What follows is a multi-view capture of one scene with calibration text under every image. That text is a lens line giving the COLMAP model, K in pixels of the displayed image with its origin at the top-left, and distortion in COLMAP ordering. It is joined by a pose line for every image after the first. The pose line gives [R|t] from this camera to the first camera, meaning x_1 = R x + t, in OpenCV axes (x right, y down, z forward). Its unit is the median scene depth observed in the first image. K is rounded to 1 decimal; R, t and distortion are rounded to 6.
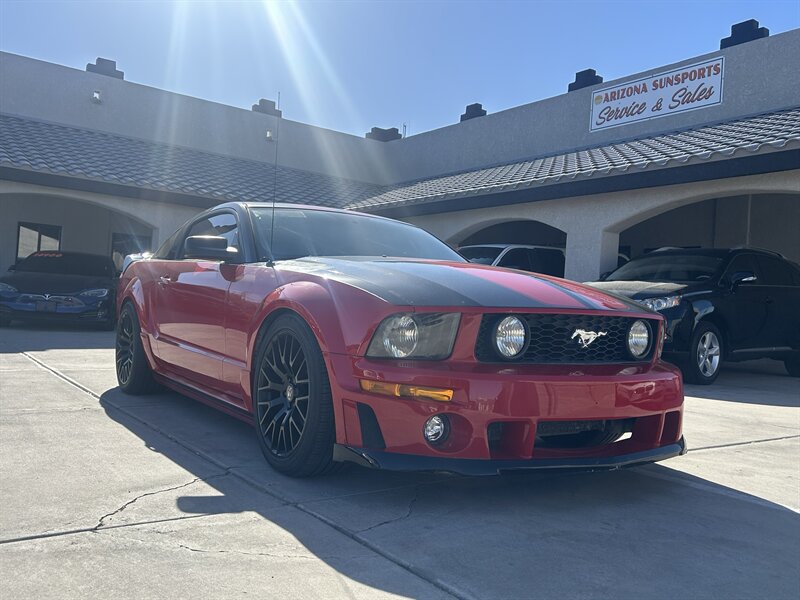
lens RADIAL K [[721.3, 0, 393.3], [0, 721.3, 300.4], [0, 0, 1]] dist [0.029810, -0.043315]
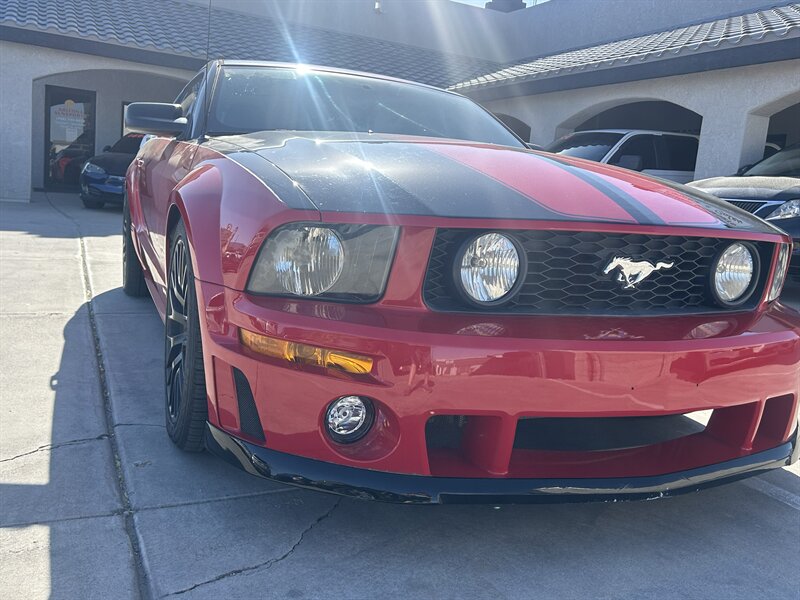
lens RADIAL K [[721.3, 0, 399.6], [0, 721.3, 299.5], [0, 0, 1]] dist [0.029810, -0.043315]
pose [[0.984900, 0.050859, -0.165488, 0.048054], [-0.025466, 0.988039, 0.152087, -0.003038], [0.171243, -0.145576, 0.974414, 0.104788]]
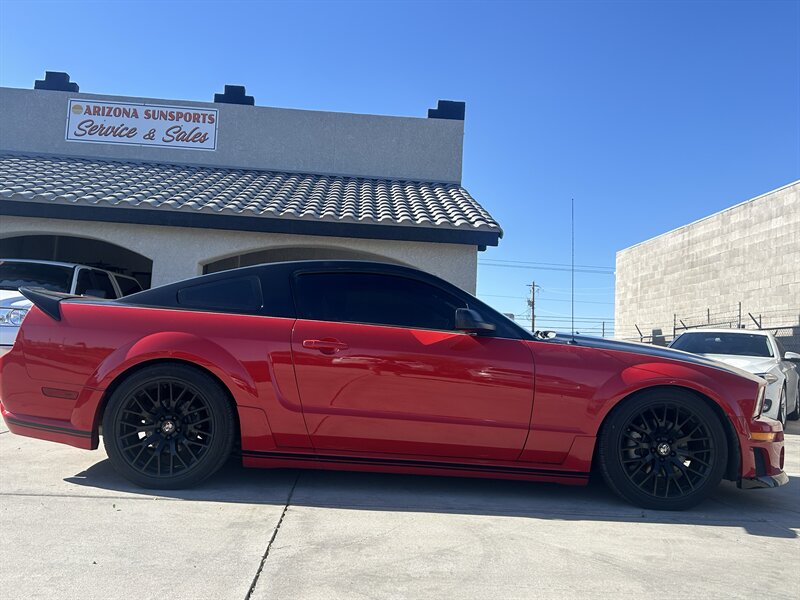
lens RADIAL K [[721.3, 0, 400.6], [0, 721.3, 298.6], [0, 0, 1]] dist [0.029810, -0.043315]
pose [[0.516019, 0.038539, 0.855710, -0.442206], [-0.032450, 0.999150, -0.025431, -0.027558], [-0.855963, -0.014645, 0.516830, 0.209805]]
